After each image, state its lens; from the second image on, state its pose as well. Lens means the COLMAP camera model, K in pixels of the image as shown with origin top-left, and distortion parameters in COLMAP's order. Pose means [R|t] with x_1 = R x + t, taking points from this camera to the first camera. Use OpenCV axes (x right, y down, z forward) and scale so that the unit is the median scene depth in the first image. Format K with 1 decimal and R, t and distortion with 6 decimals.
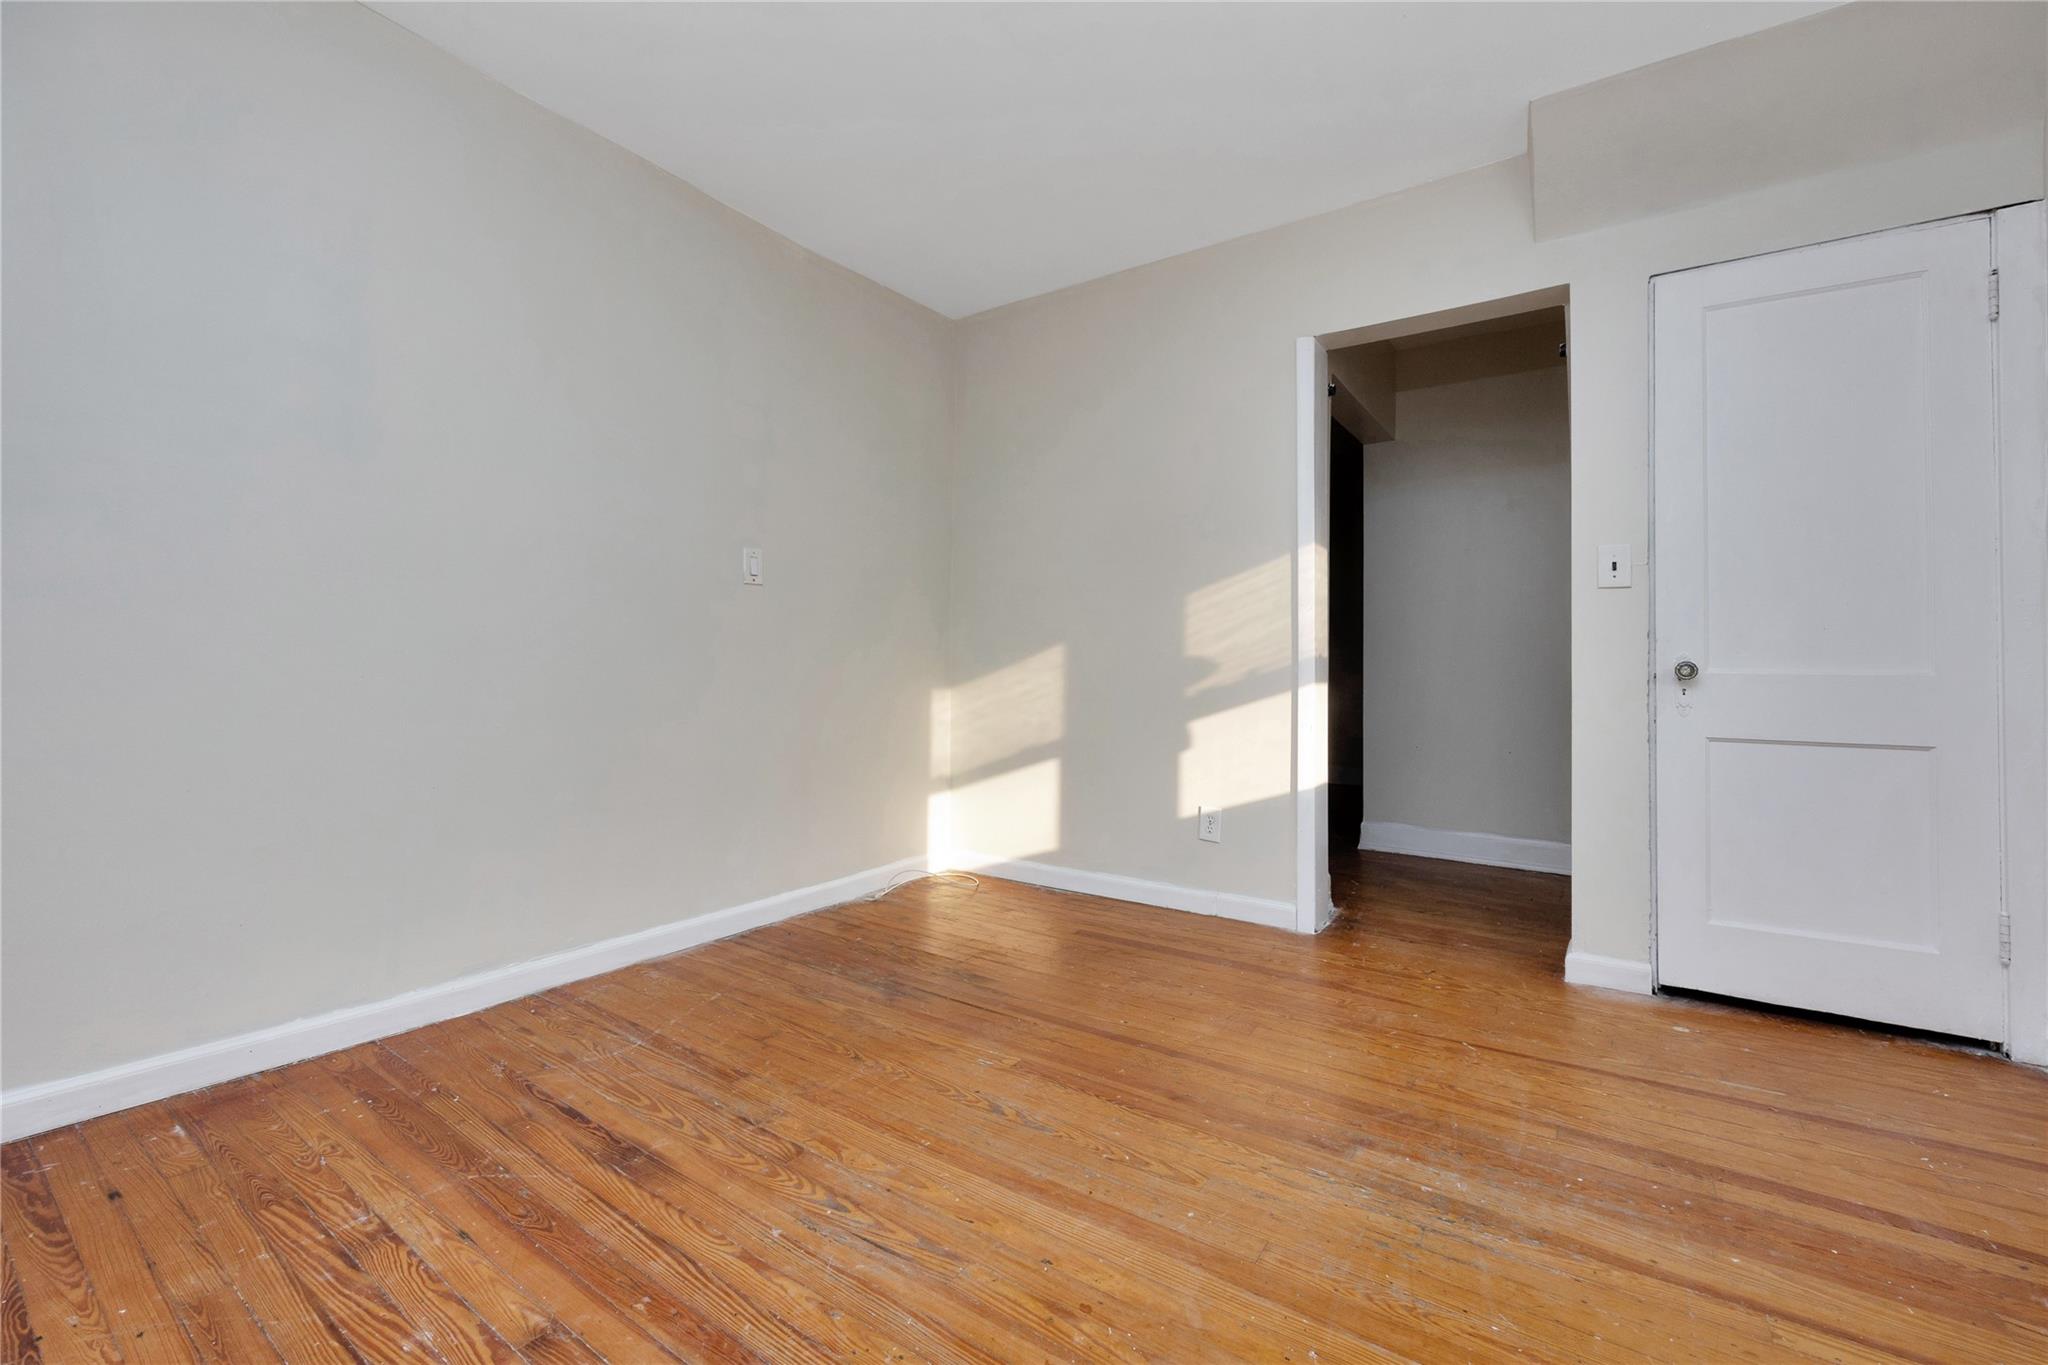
lens RADIAL K [[816.4, 0, 1021.6], [0, 816.4, 668.2], [0, 0, 1]] dist [-0.001211, -0.000123]
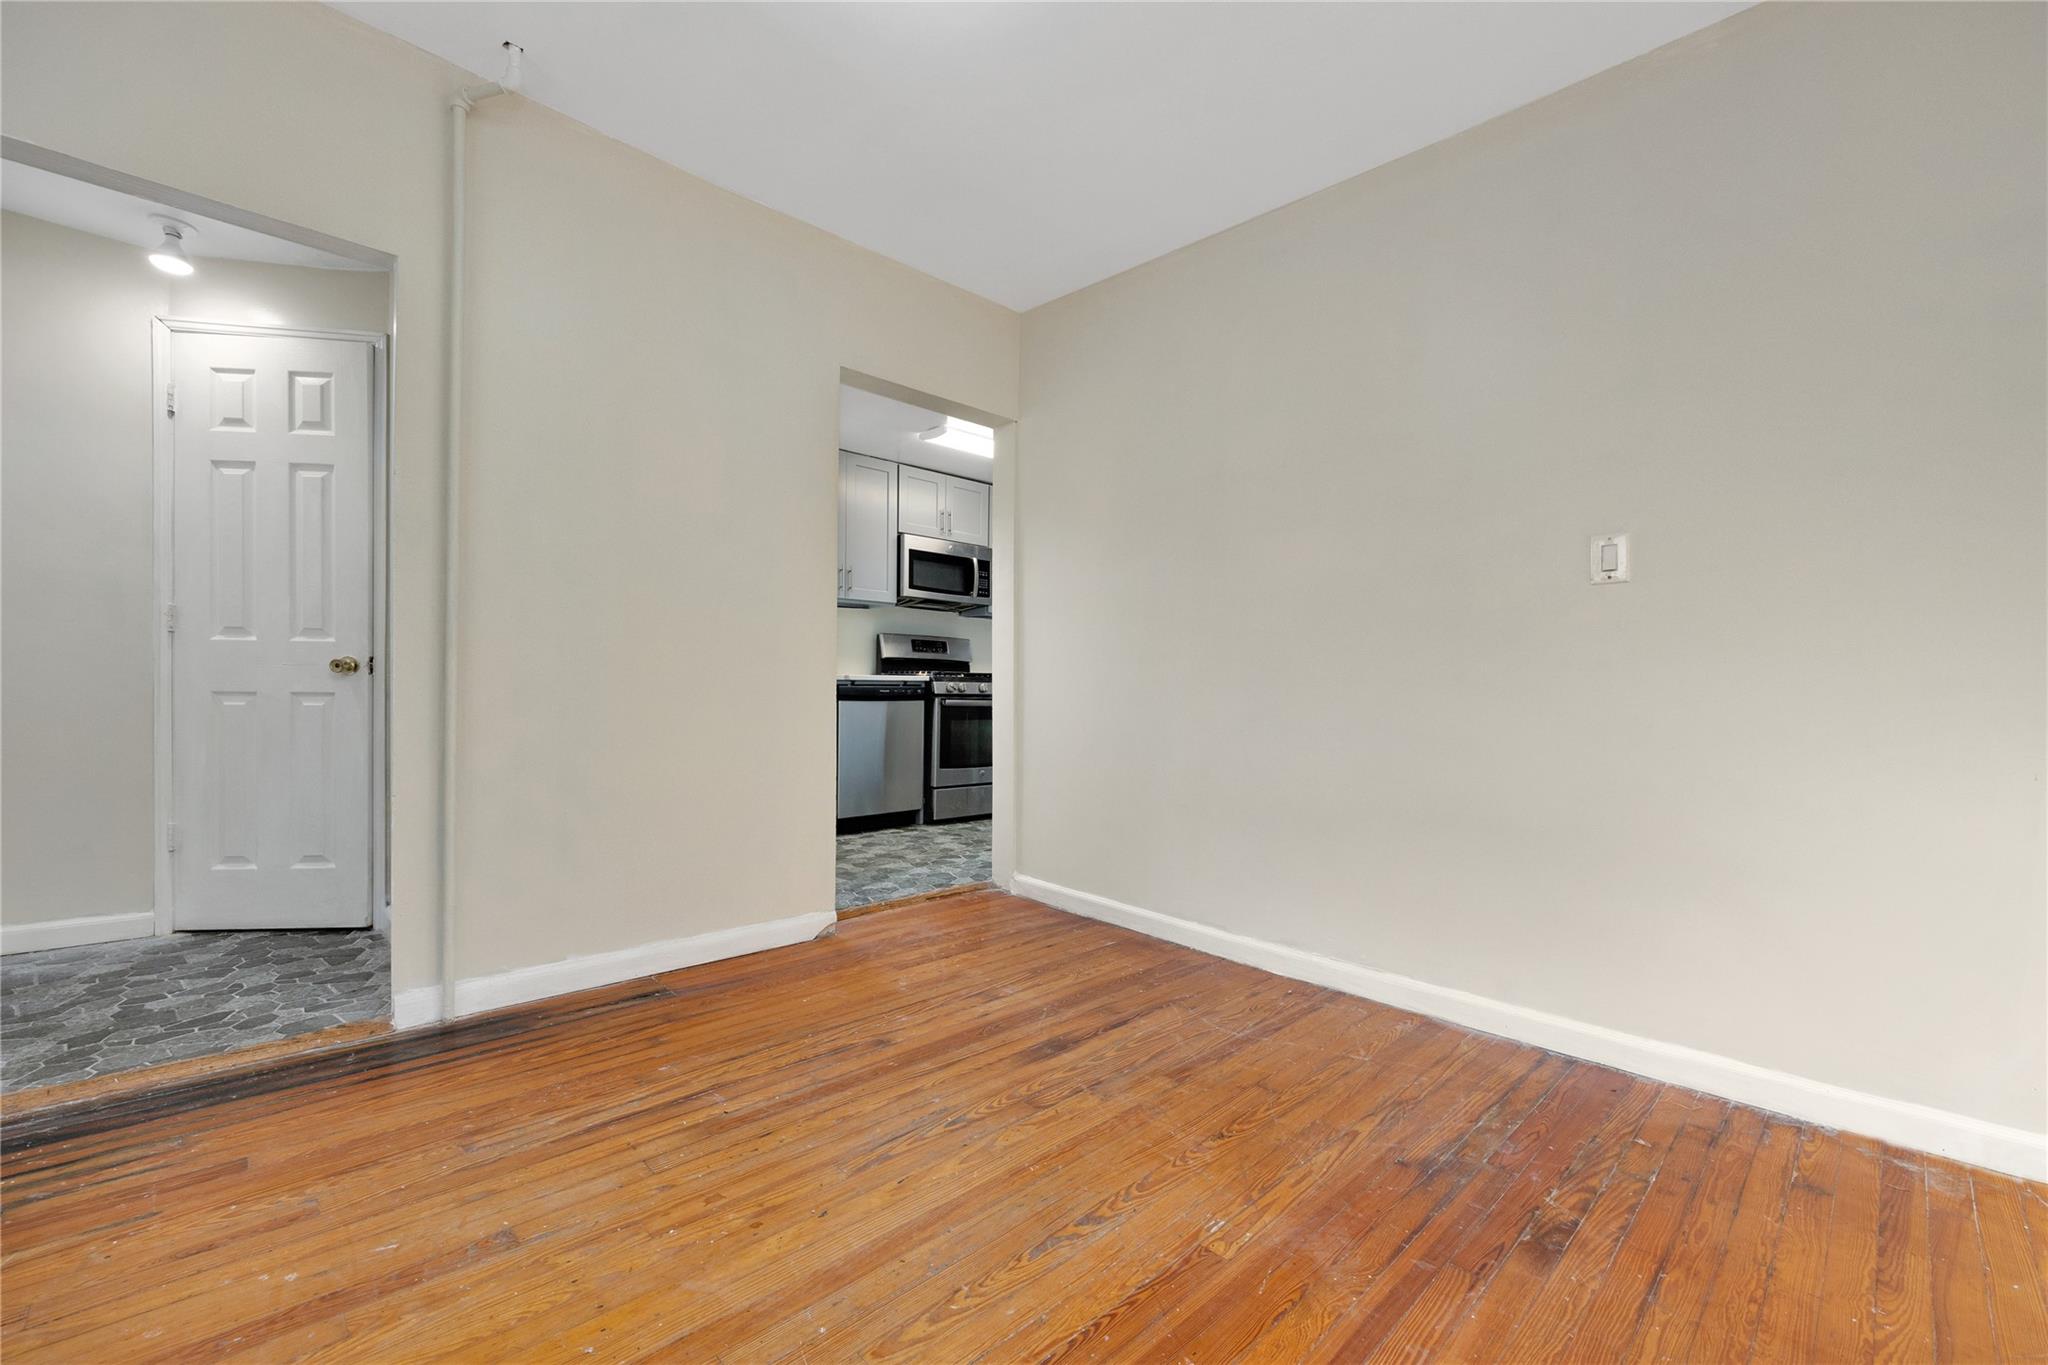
lens RADIAL K [[850.0, 0, 1044.0], [0, 850.0, 689.9], [0, 0, 1]] dist [-0.003889, -0.000077]
pose [[-0.178905, -0.015674, -0.983741, 0.927705], [-0.017109, 0.999771, -0.012818, 0.022276], [0.983718, 0.014538, -0.179132, 1.235320]]
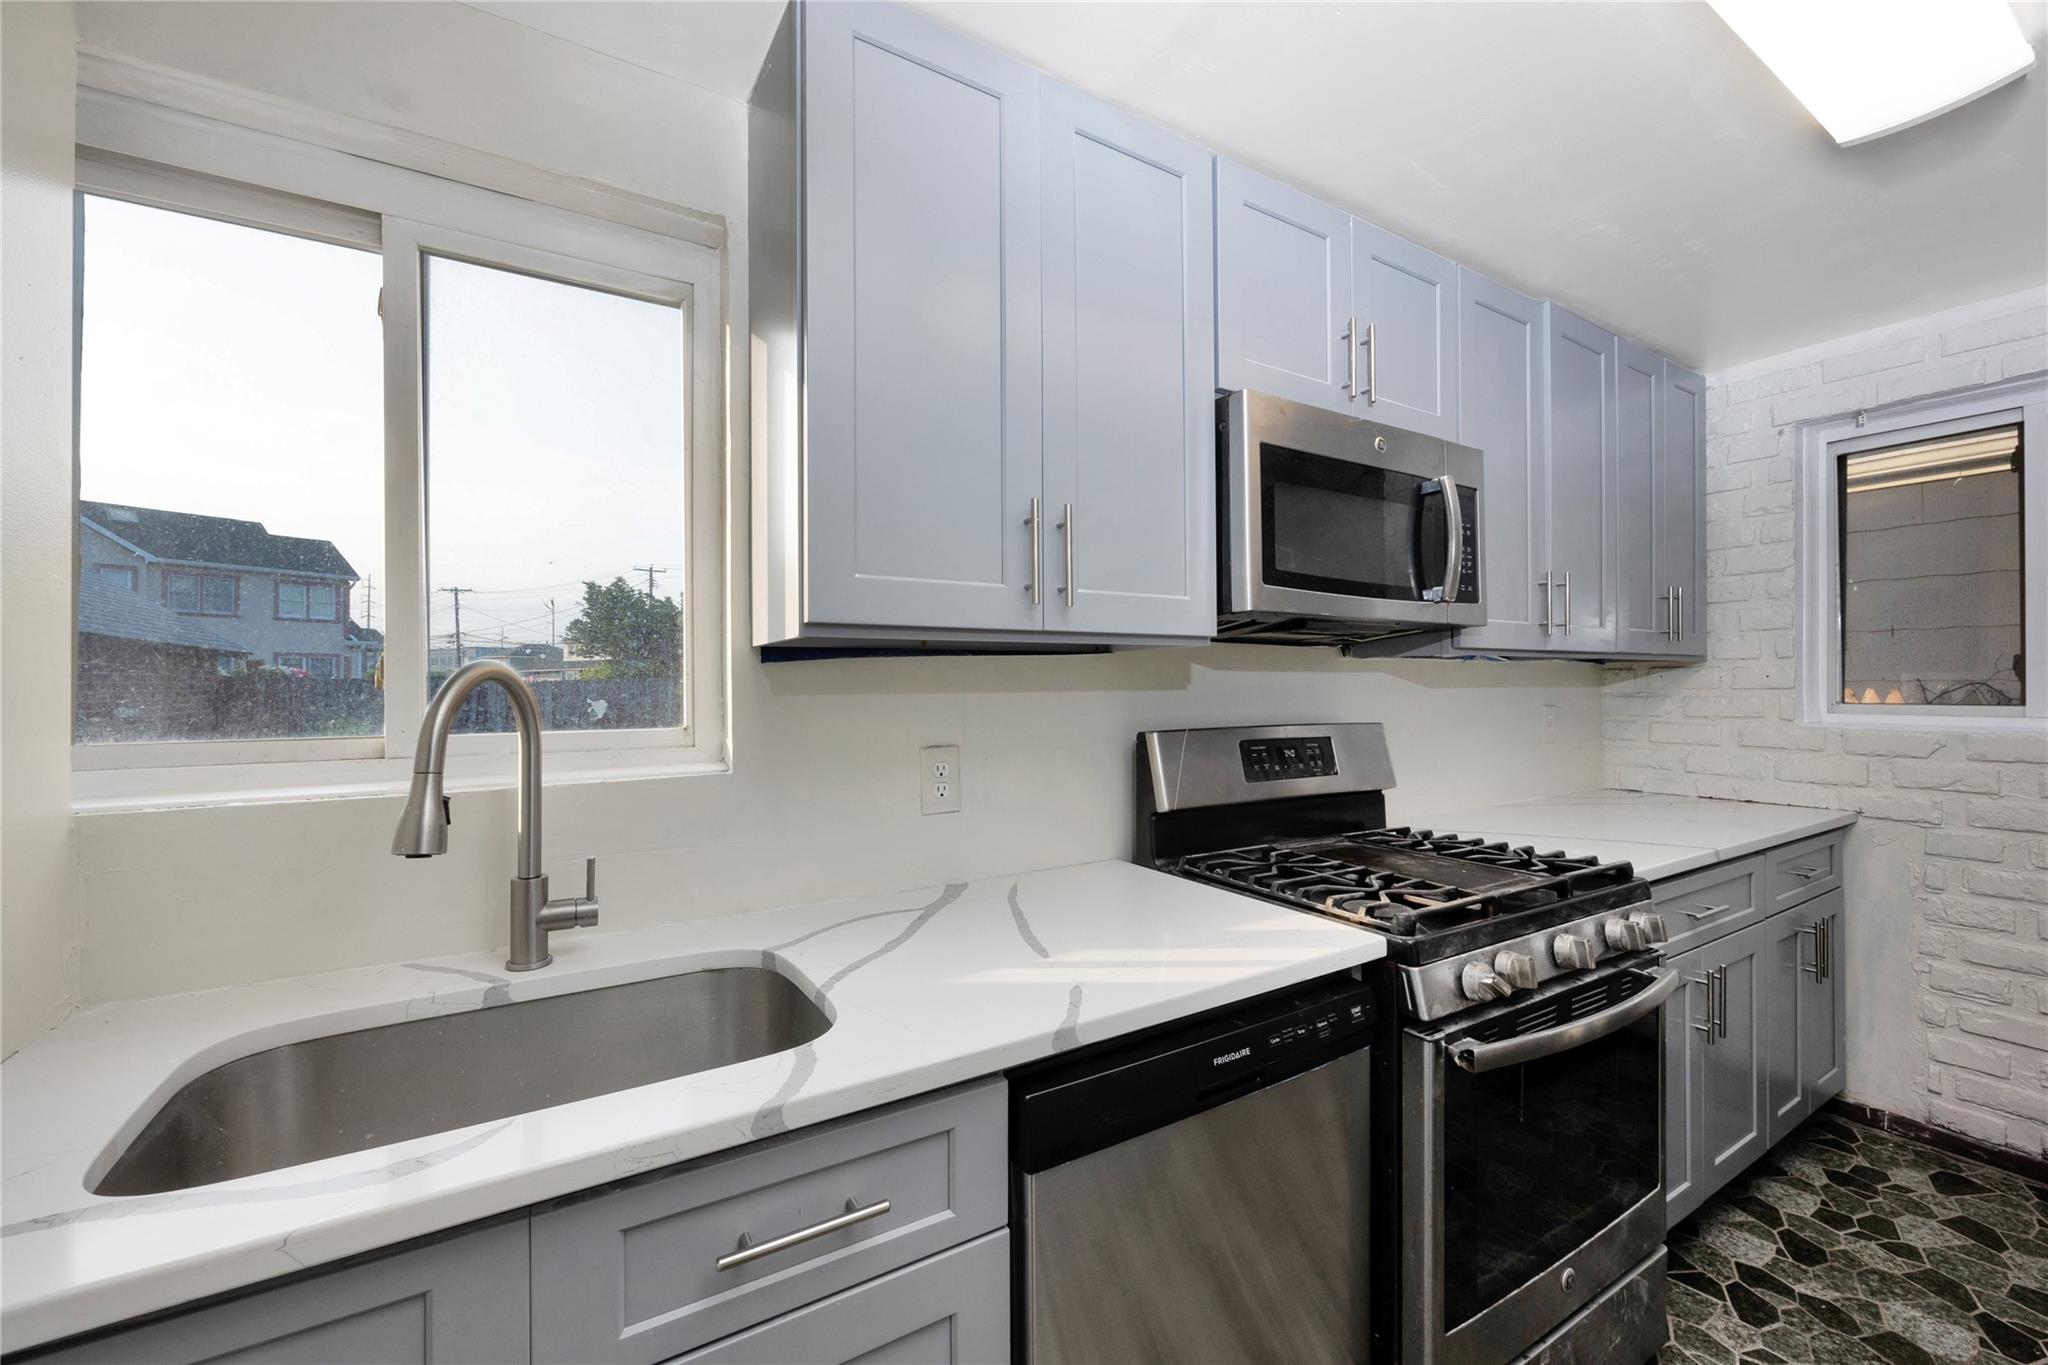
lens RADIAL K [[816.4, 0, 1009.2], [0, 816.4, 680.6], [0, 0, 1]] dist [-0.001211, -0.000123]
pose [[-0.415959, -0.018987, -0.909185, -1.462188], [-0.006147, 0.999818, -0.018067, -0.303309], [0.909363, -0.001926, -0.416000, 0.170639]]
